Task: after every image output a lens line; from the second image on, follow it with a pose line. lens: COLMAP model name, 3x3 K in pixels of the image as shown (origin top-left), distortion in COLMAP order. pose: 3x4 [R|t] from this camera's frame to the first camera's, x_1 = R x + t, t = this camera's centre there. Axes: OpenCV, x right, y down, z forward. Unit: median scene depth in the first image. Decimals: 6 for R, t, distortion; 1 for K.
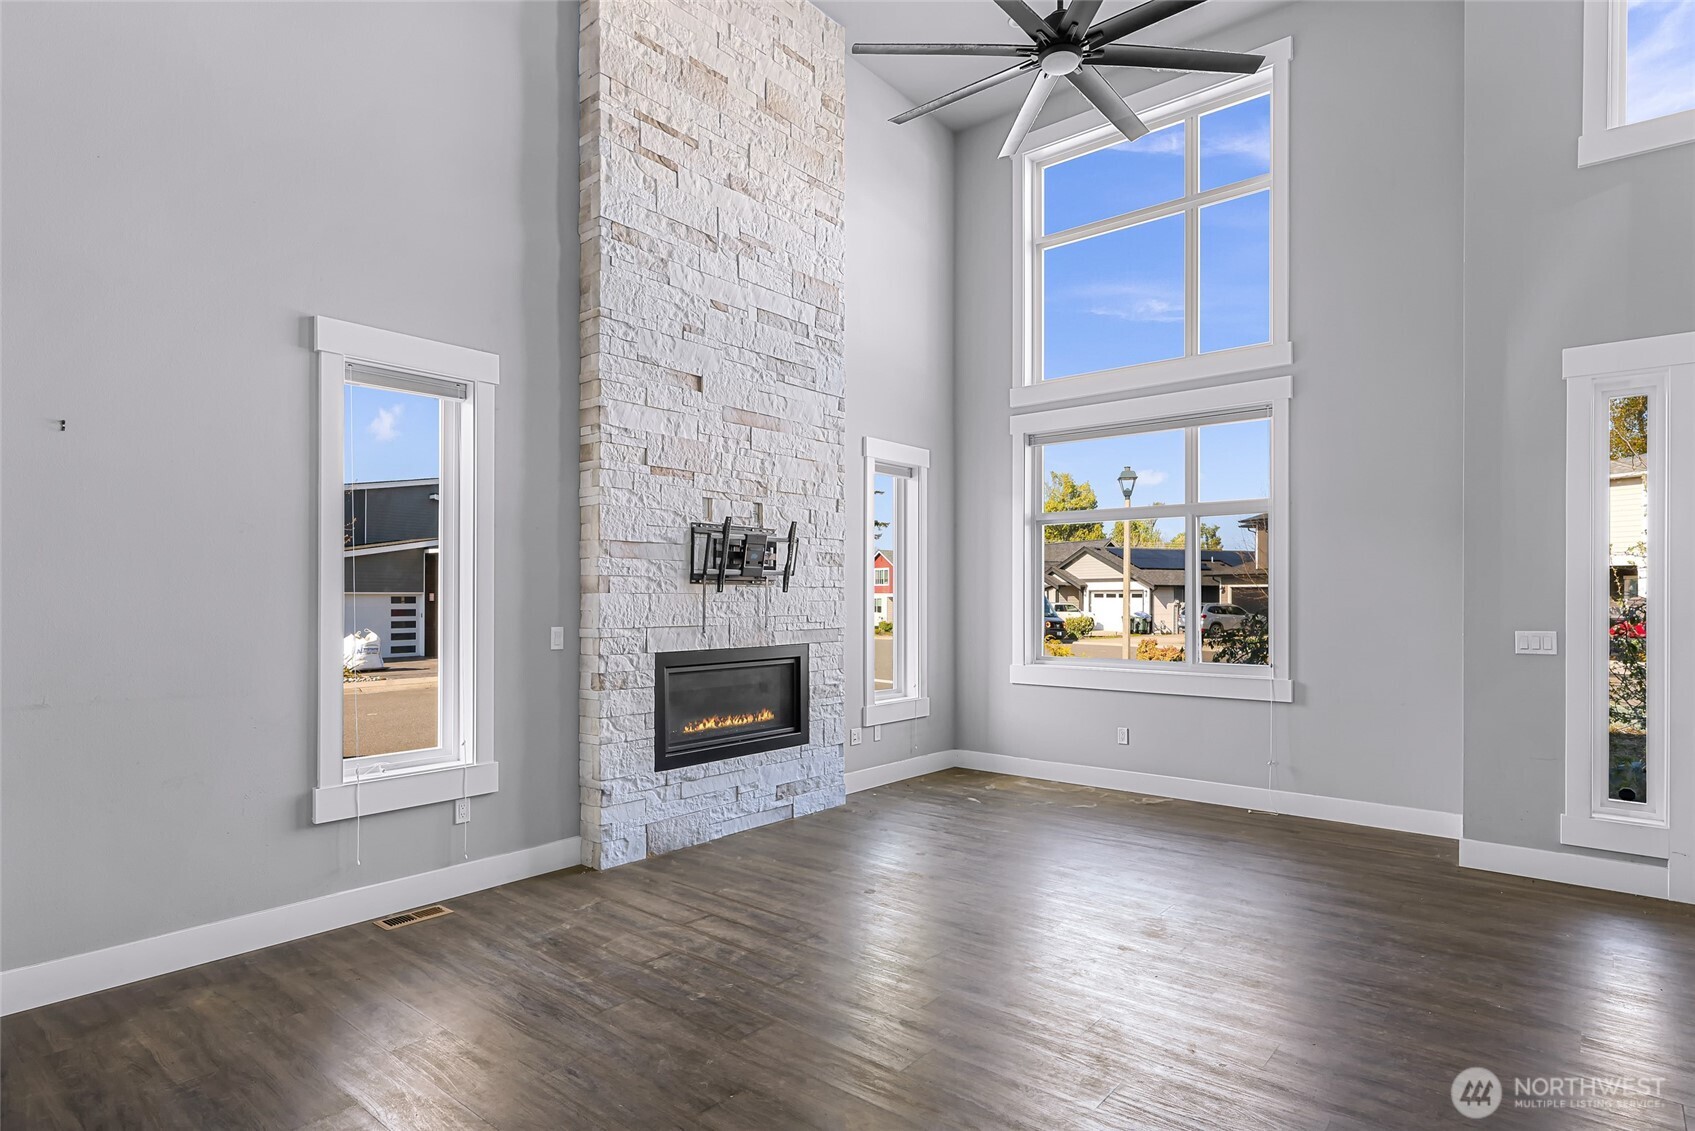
lens RADIAL K [[907.5, 0, 818.6], [0, 907.5, 595.8], [0, 0, 1]] dist [0.002114, 0.000415]
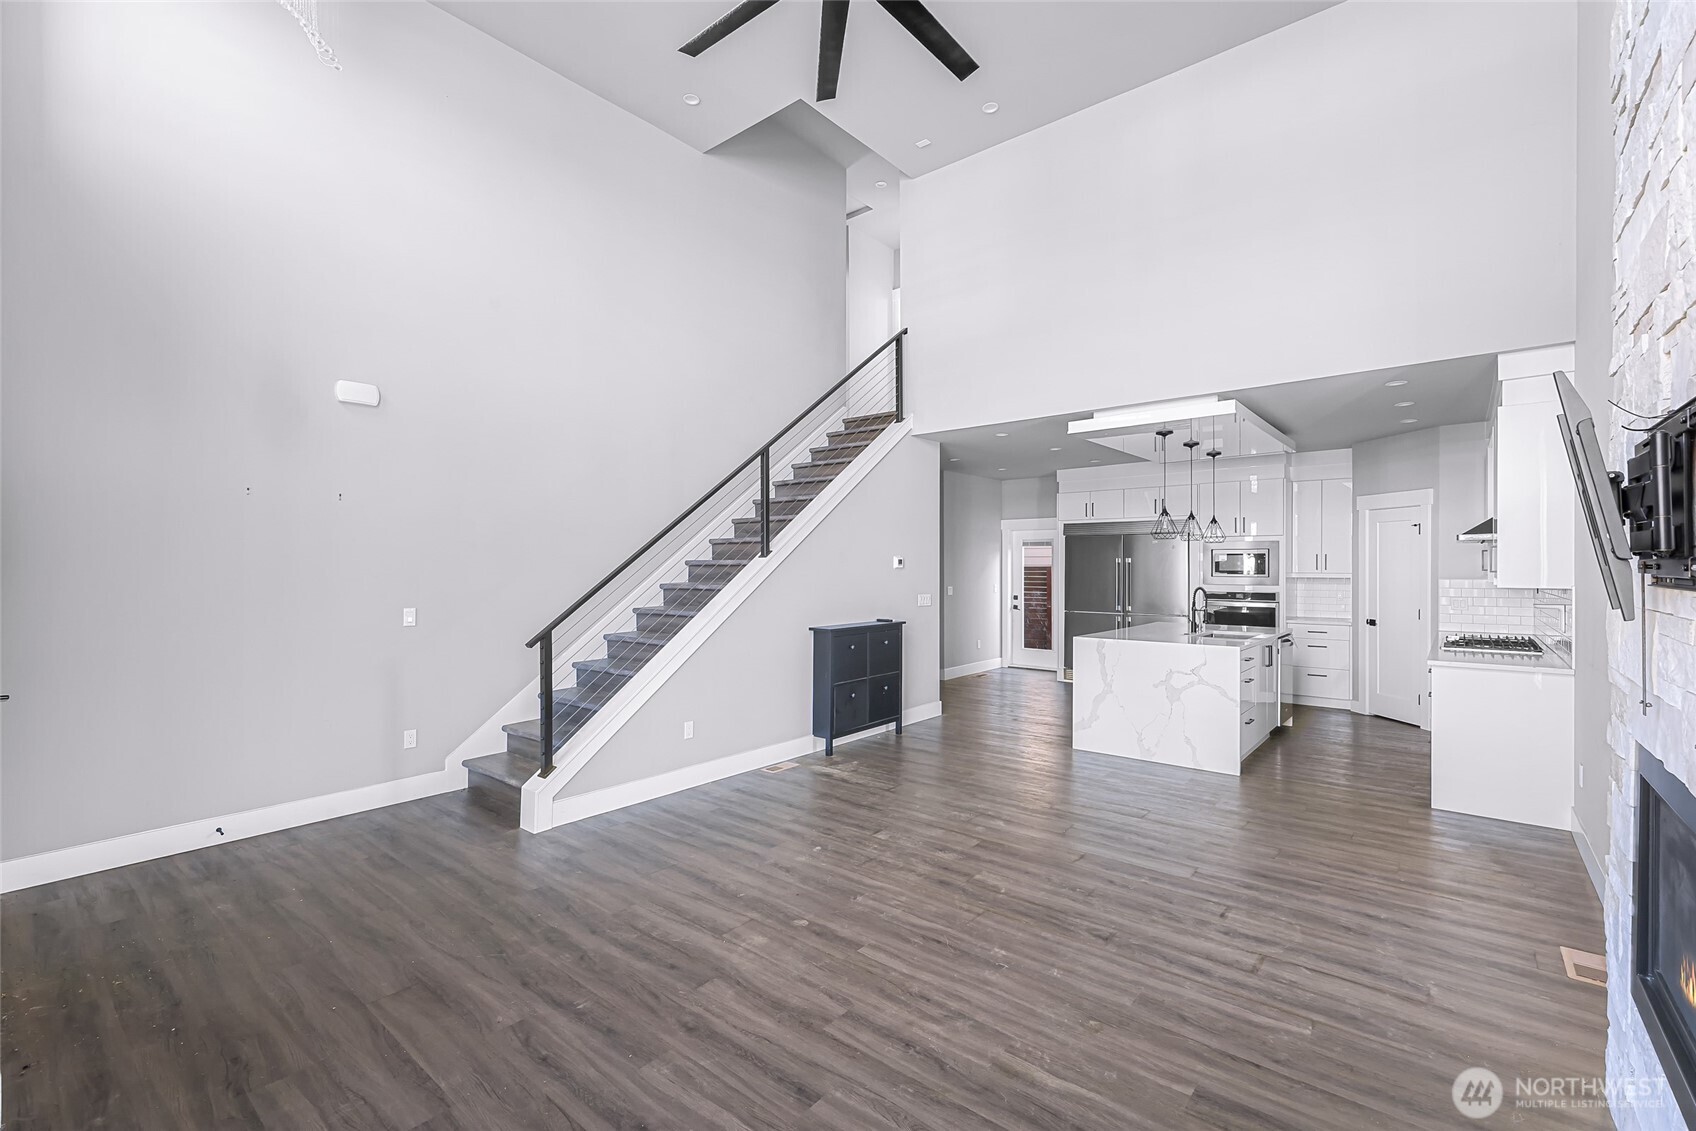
lens RADIAL K [[734.8, 0, 840.6], [0, 734.8, 568.7], [0, 0, 1]] dist [0.001568, -0.000041]
pose [[-0.999790, -0.001825, -0.020405, 0.223268], [-0.001890, 0.999993, 0.003182, -0.020990], [0.020399, 0.003220, -0.999787, 1.331426]]
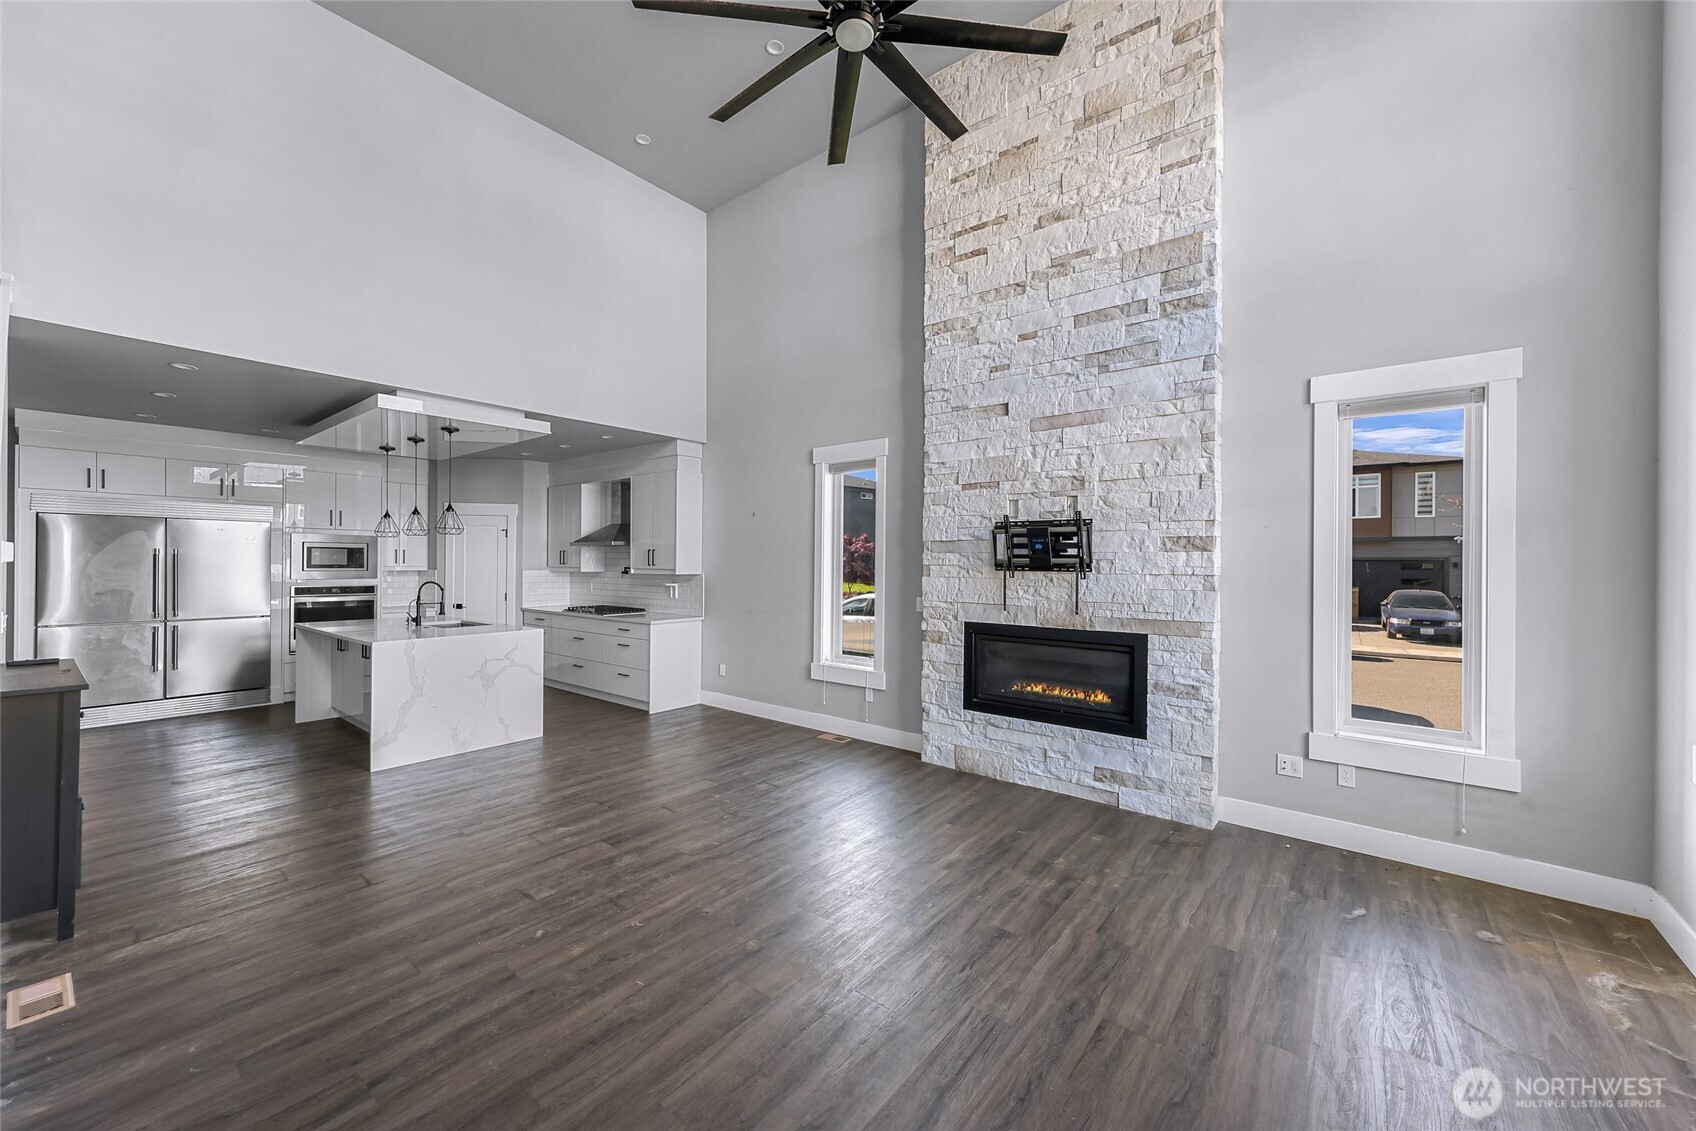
lens RADIAL K [[639.0, 0, 849.1], [0, 639.0, 561.8], [0, 0, 1]] dist [0.007069, -0.000855]
pose [[0.037551, -0.002439, -0.999292, 0.749338], [-0.006311, 0.999977, -0.002678, -0.022013], [0.999275, 0.006407, 0.037534, 0.771303]]
